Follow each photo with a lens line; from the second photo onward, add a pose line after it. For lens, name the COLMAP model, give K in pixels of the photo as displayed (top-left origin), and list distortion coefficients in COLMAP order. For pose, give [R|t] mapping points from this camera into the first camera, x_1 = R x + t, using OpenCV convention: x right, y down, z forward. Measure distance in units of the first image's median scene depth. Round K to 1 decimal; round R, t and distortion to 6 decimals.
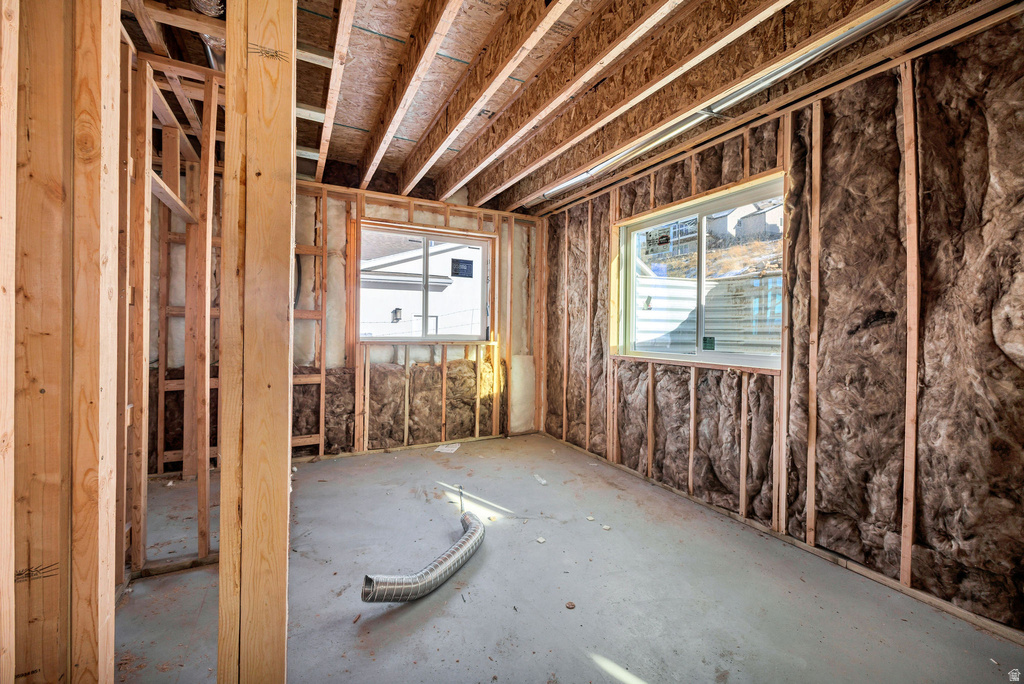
lens RADIAL K [[402.4, 0, 510.3], [0, 402.4, 332.2], [0, 0, 1]] dist [-0.001666, -0.000005]
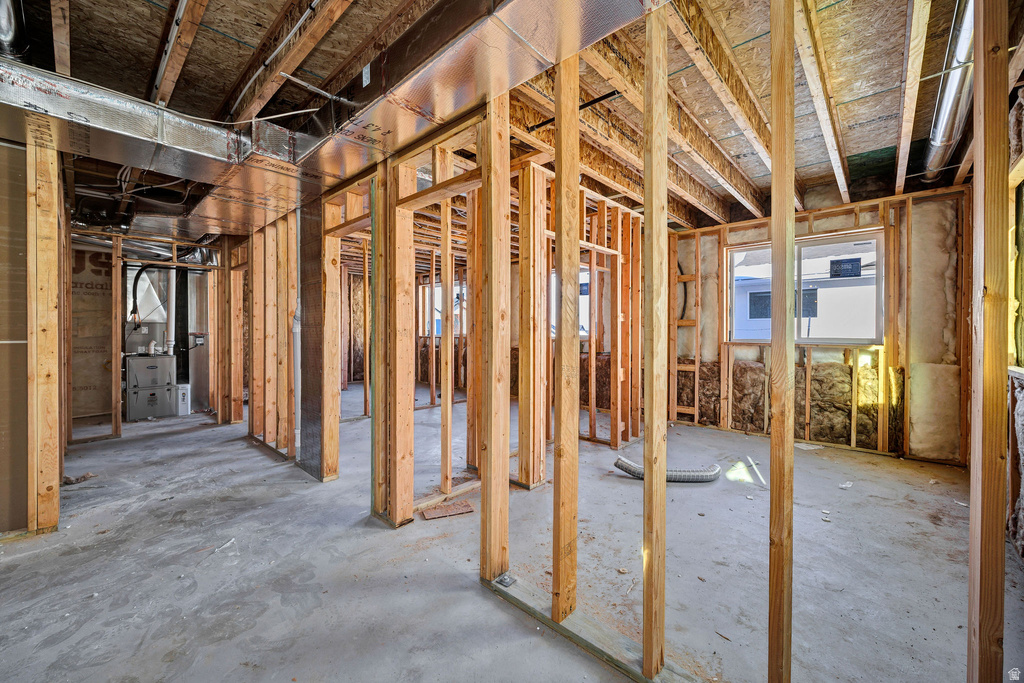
lens RADIAL K [[402.4, 0, 507.7], [0, 402.4, 337.3], [0, 0, 1]] dist [-0.001666, -0.000005]
pose [[0.345763, 0.005877, -0.938304, 0.587324], [-0.001754, 0.999983, 0.005617, 0.001458], [0.938320, -0.000296, 0.345767, -0.094645]]
